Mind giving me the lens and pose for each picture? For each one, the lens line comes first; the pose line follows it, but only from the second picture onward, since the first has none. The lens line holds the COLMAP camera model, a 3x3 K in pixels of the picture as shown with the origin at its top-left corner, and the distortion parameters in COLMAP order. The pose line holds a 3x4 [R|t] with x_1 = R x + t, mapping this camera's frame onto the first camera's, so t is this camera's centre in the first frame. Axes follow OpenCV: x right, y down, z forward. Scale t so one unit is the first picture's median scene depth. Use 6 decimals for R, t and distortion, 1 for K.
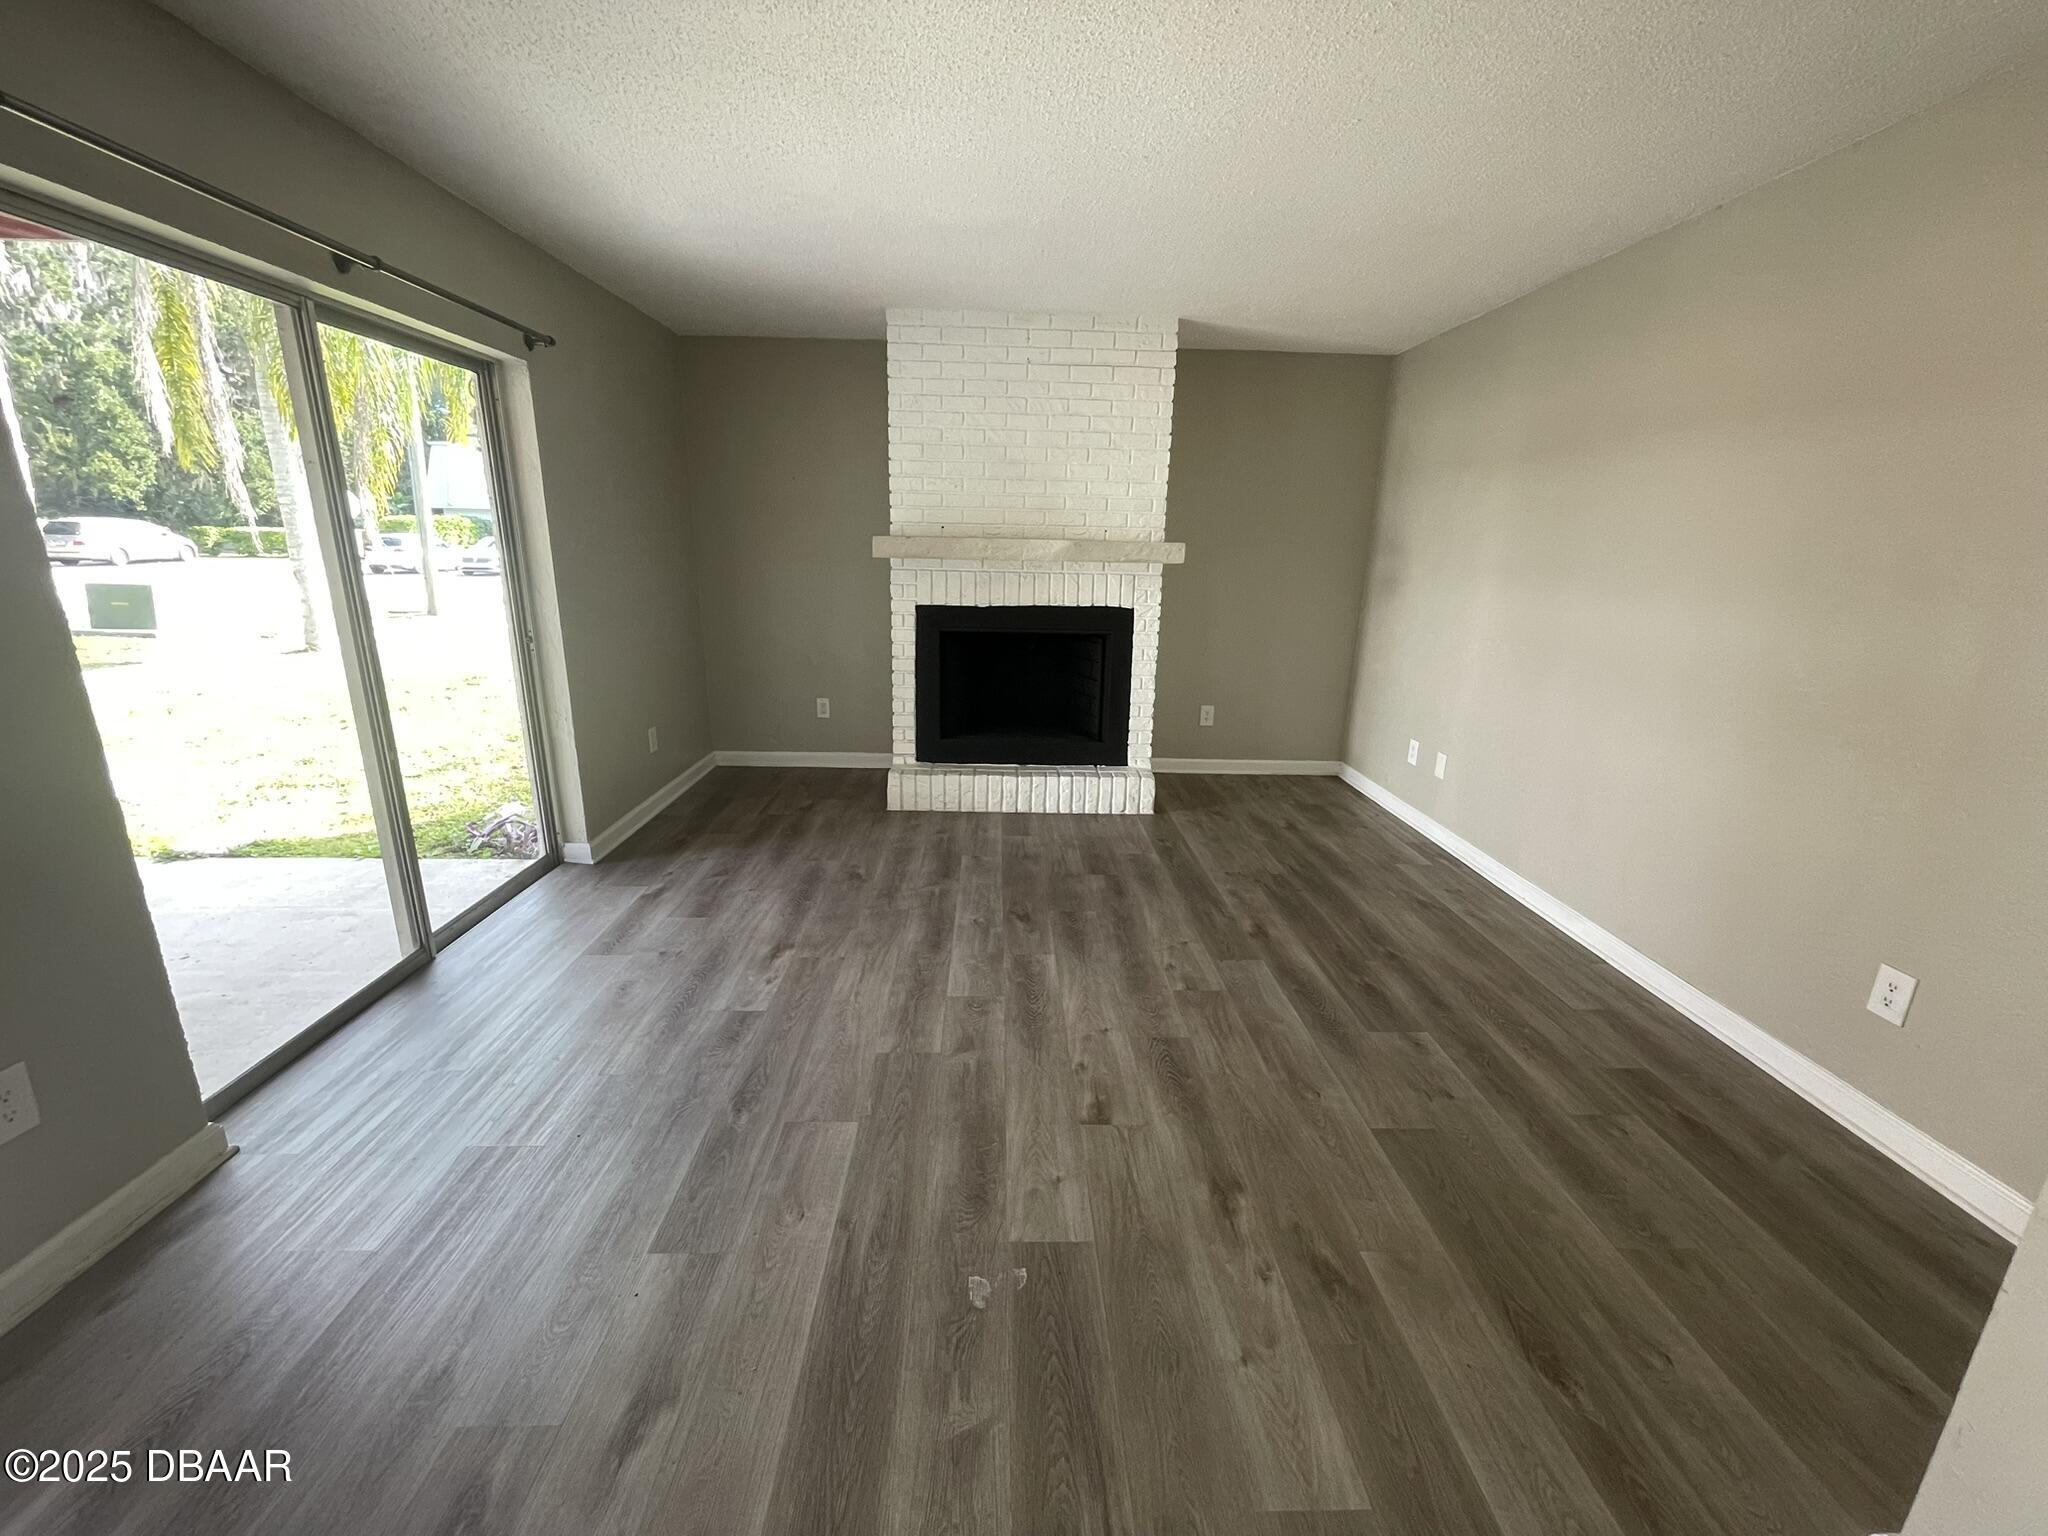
lens RADIAL K [[823.9, 0, 1017.2], [0, 823.9, 761.4], [0, 0, 1]] dist [-0.005824, 0.000338]
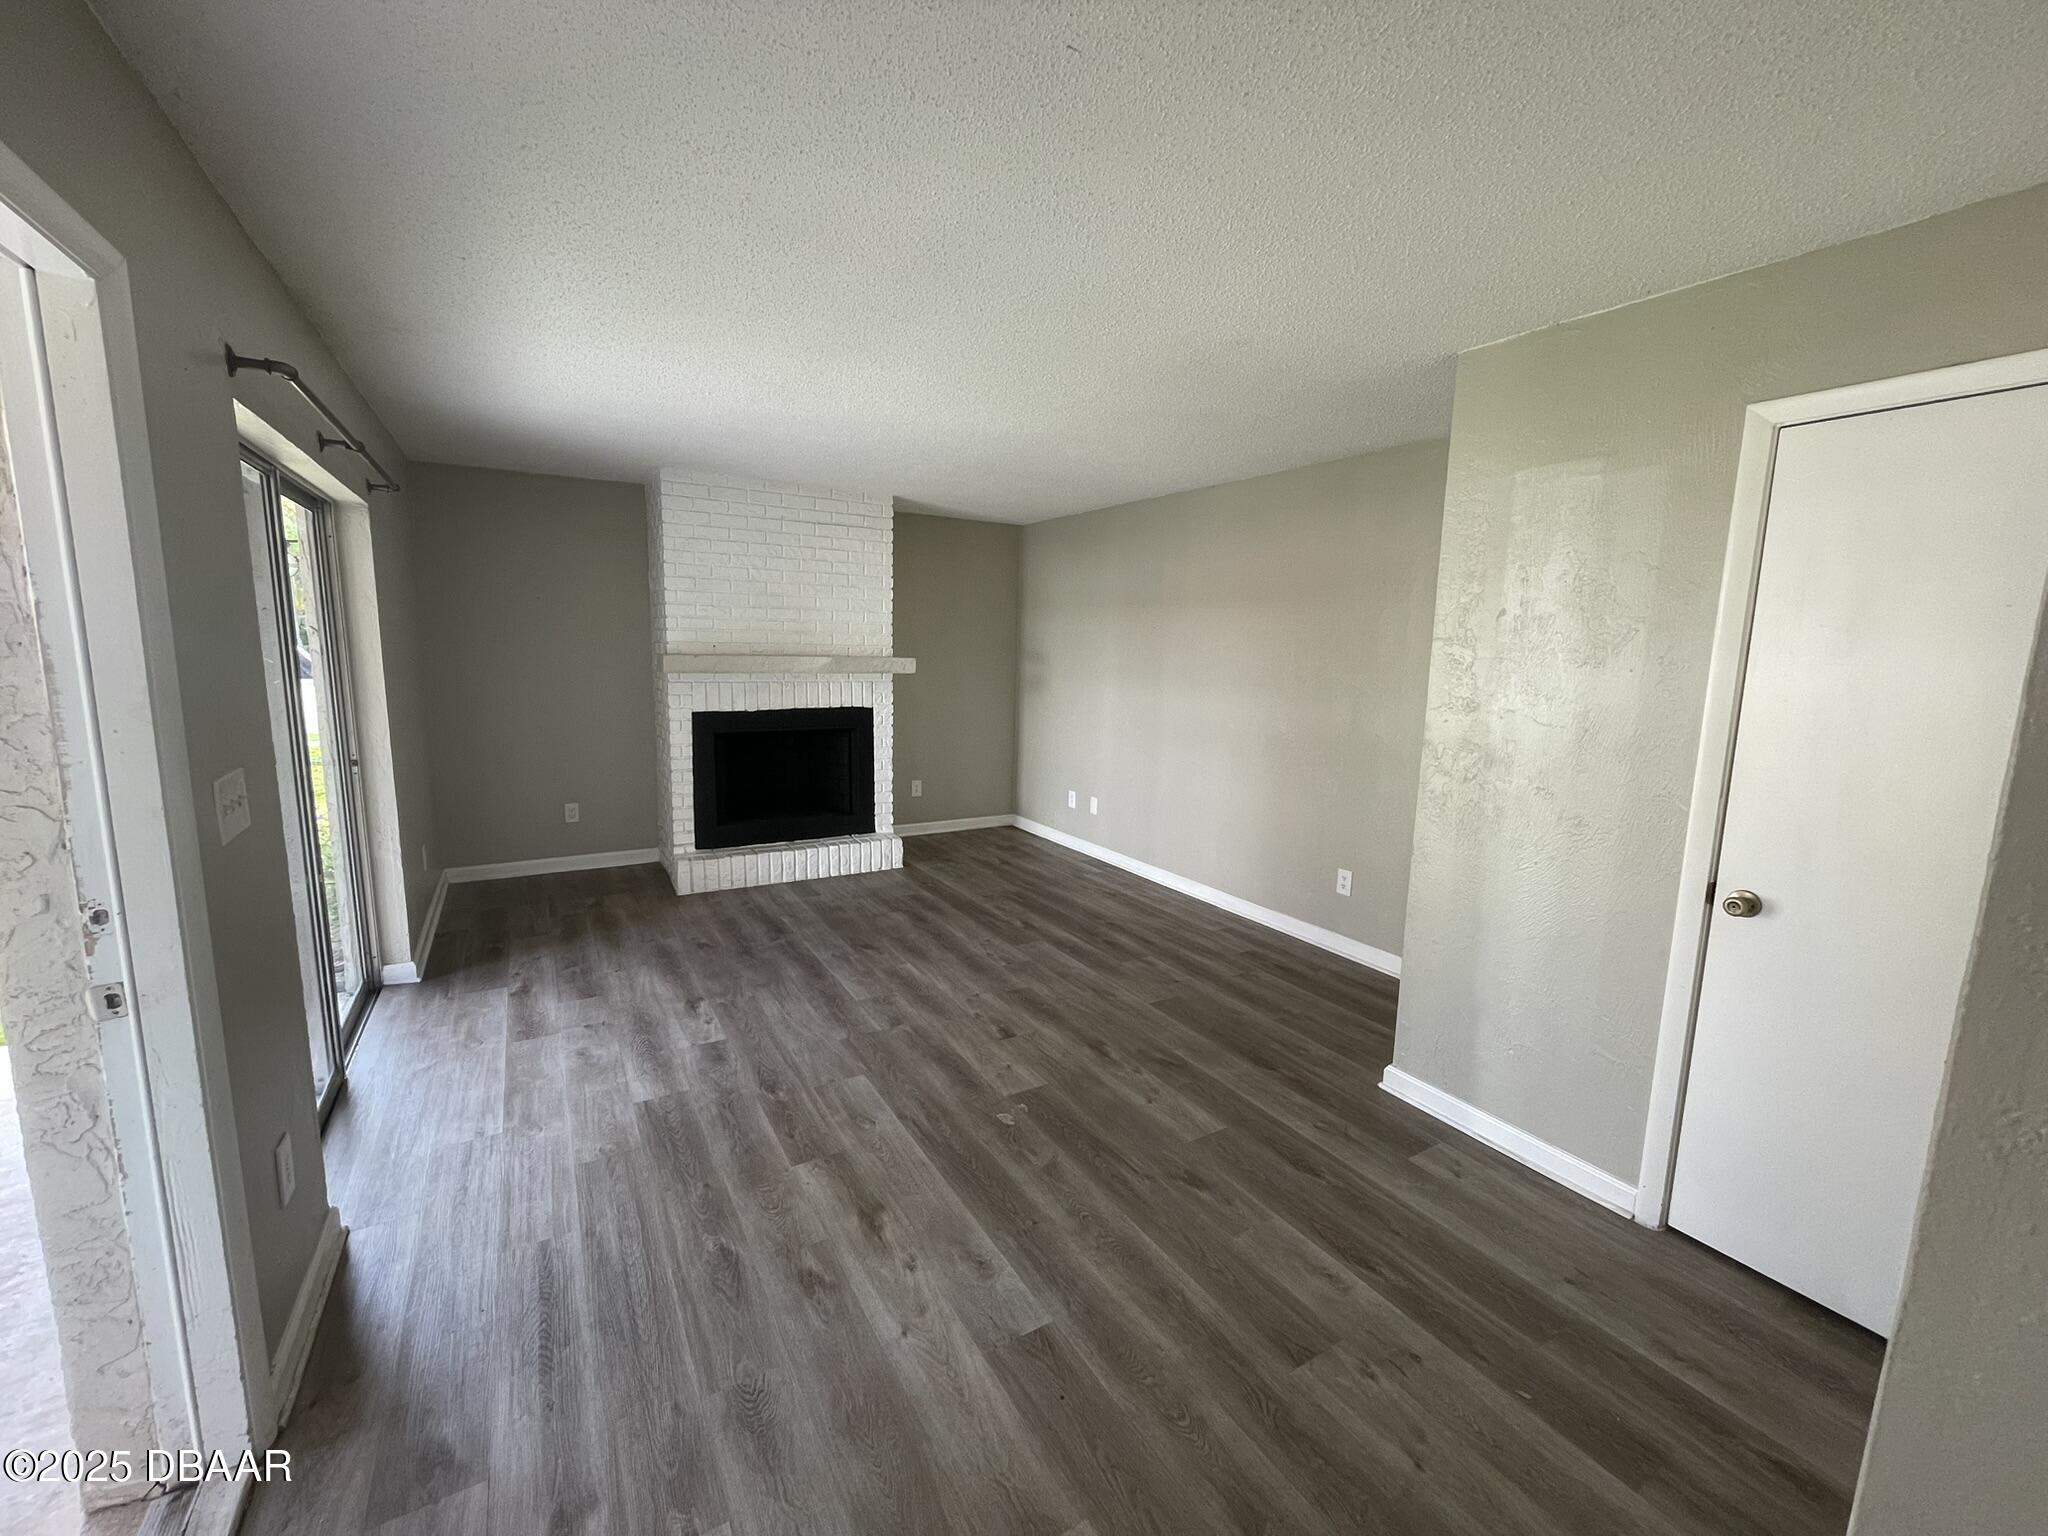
lens RADIAL K [[823.9, 0, 1017.2], [0, 823.9, 757.7], [0, 0, 1]] dist [-0.005824, 0.000338]
pose [[0.872545, -0.069256, 0.483599, -0.396836], [0.122000, 0.989427, -0.078427, 0.025362], [-0.473055, 0.127430, 0.871769, -0.285656]]
